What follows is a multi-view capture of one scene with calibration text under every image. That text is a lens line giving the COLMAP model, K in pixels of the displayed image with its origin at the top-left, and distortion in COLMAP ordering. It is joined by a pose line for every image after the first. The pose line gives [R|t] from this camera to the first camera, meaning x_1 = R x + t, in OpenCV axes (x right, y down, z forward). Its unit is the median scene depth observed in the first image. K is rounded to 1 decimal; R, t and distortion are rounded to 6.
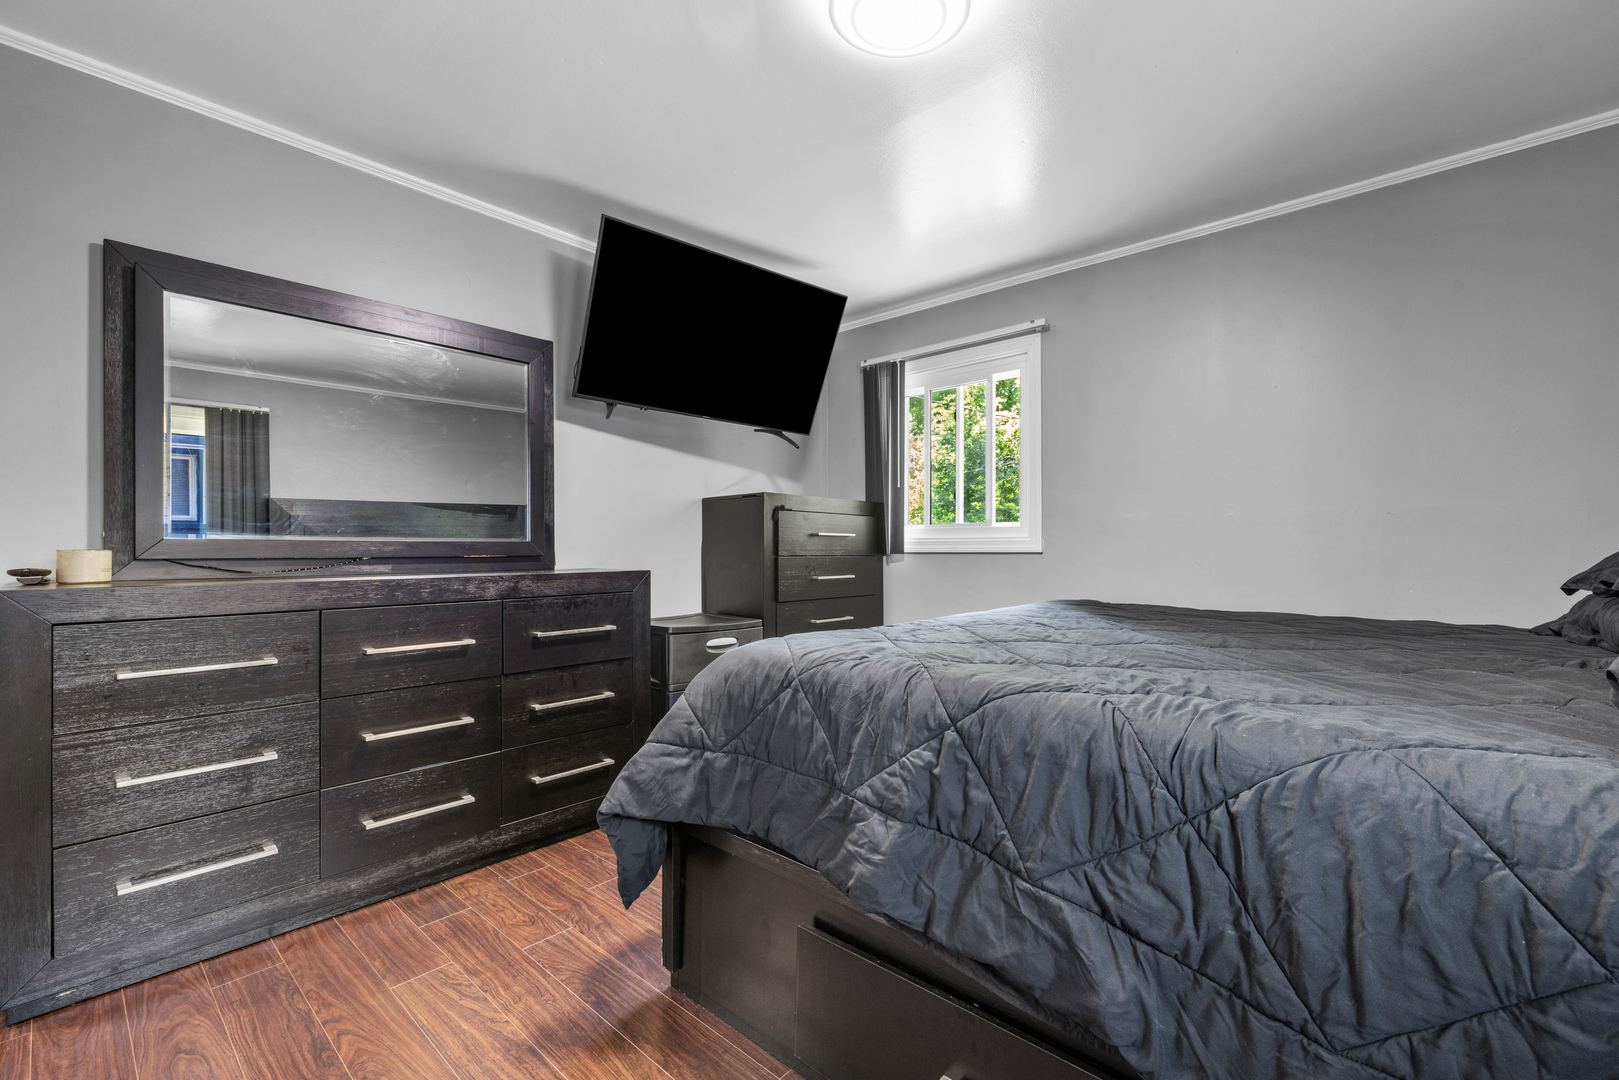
lens RADIAL K [[676.0, 0, 809.7], [0, 676.0, 542.8], [0, 0, 1]] dist [-0.002562, -0.000021]
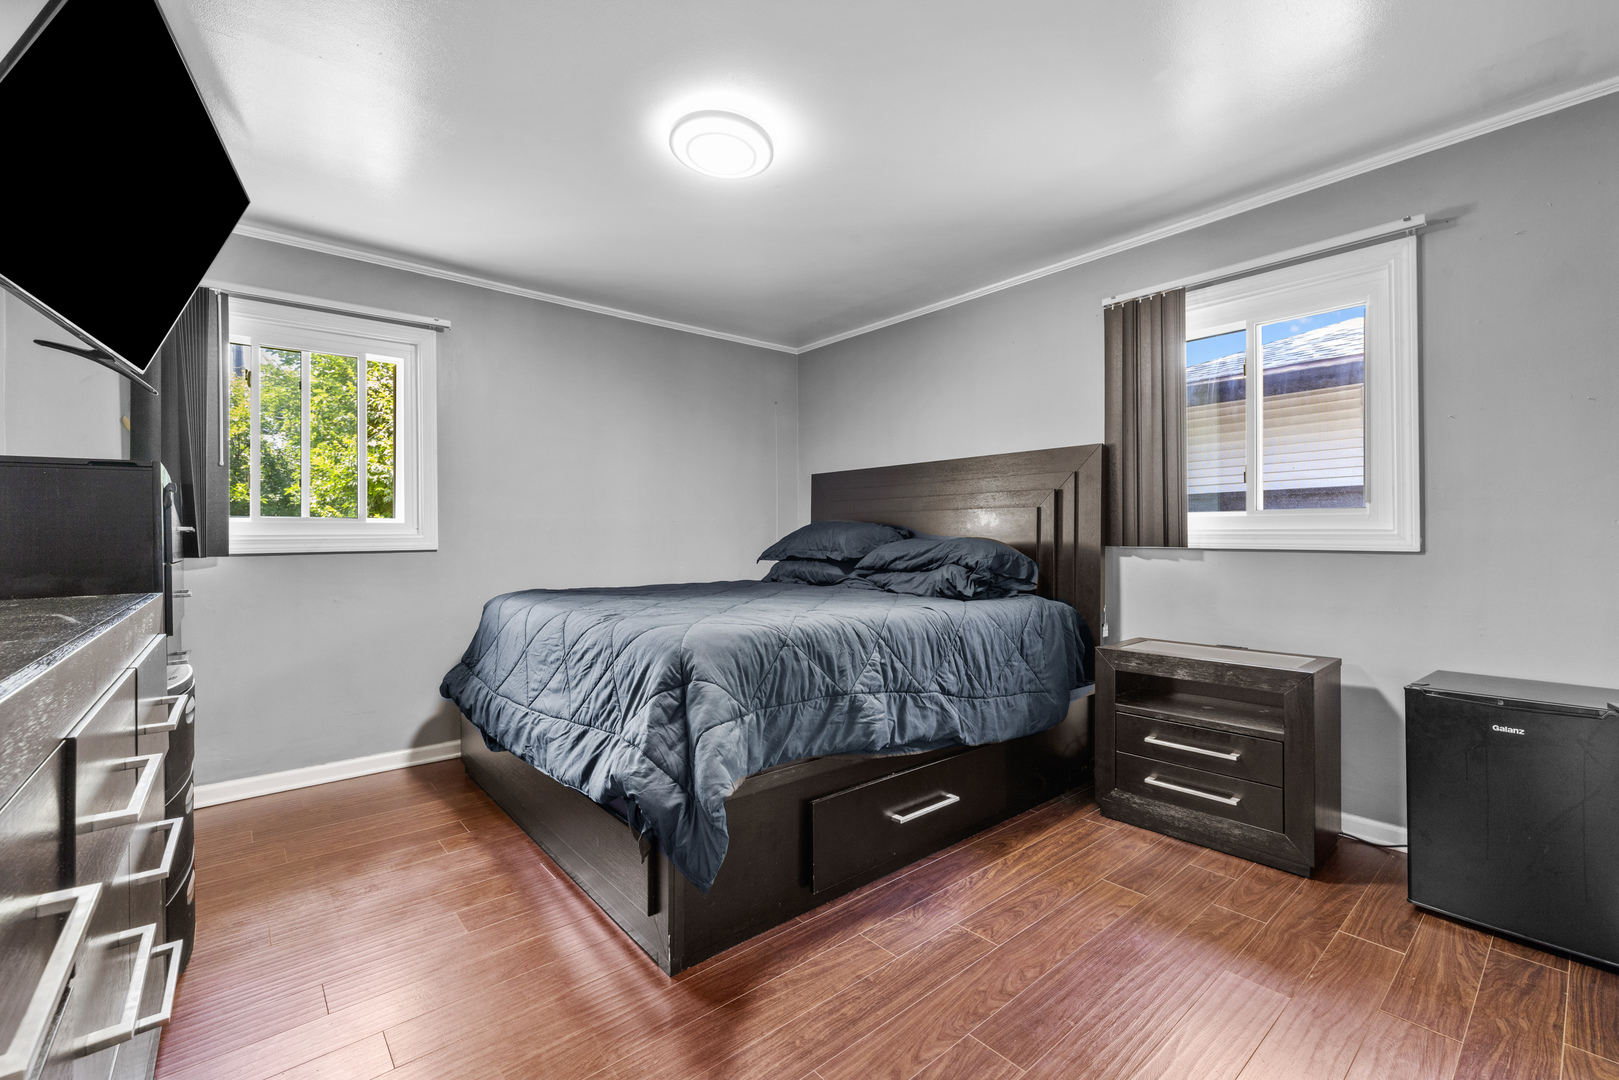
lens RADIAL K [[676.0, 0, 809.5], [0, 676.0, 542.4], [0, 0, 1]] dist [-0.002562, -0.000021]
pose [[0.132260, 0.000667, 0.991215, -1.885874], [-0.002722, 0.999996, -0.000309, 0.006745], [-0.991211, -0.002657, 0.132261, 1.052445]]
